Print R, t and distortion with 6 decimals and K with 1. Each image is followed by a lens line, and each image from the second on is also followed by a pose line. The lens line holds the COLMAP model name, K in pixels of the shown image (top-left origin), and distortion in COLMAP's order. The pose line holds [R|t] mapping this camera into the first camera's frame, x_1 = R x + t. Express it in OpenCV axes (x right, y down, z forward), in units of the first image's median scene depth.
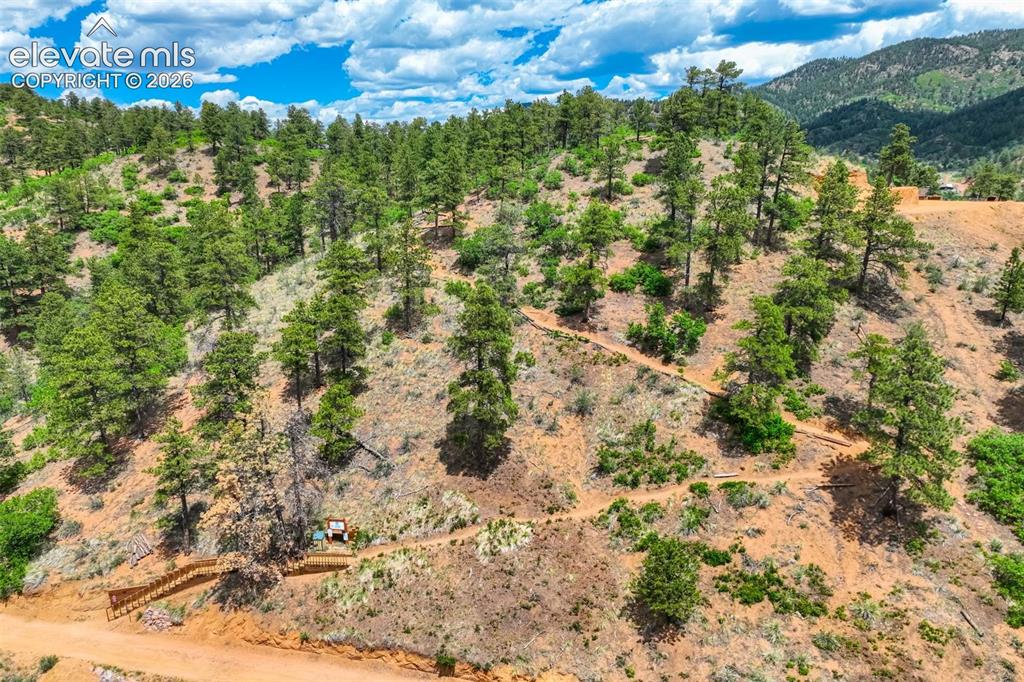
lens RADIAL K [[677.9, 0, 512.0], [0, 677.9, 341.0], [0, 0, 1]] dist [0.001567, 0.000508]
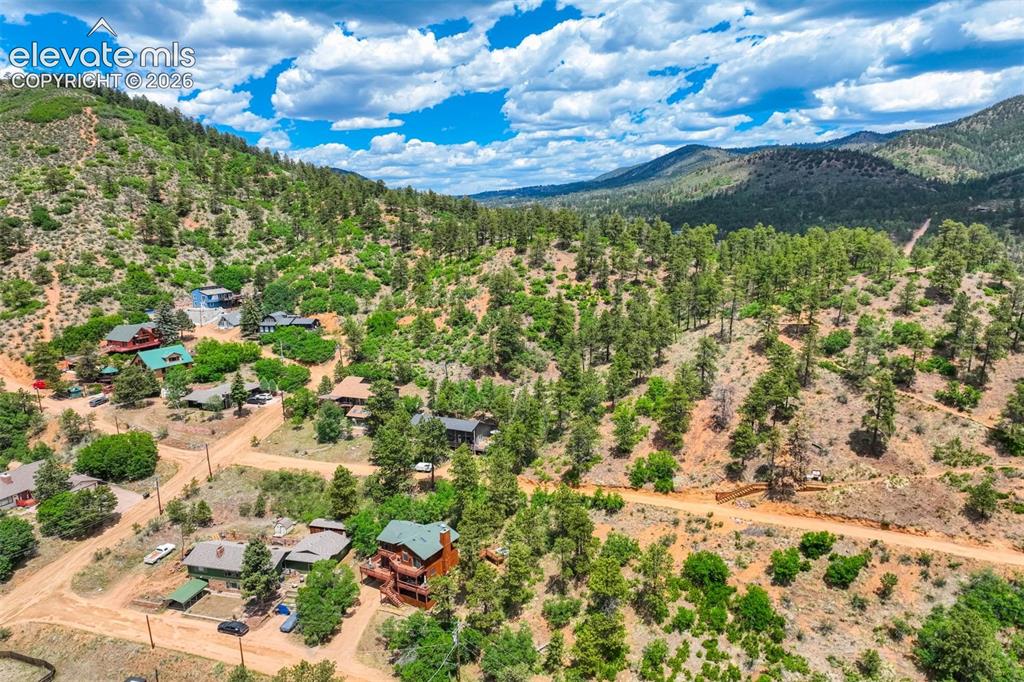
lens RADIAL K [[701.4, 0, 460.9], [0, 701.4, 359.6], [0, 0, 1]] dist [-0.003114, 0.001694]
pose [[0.975364, 0.038955, -0.217133, -0.727545], [-0.040278, 0.999187, -0.001668, -0.053975], [0.216892, 0.010372, 0.976141, -1.275295]]
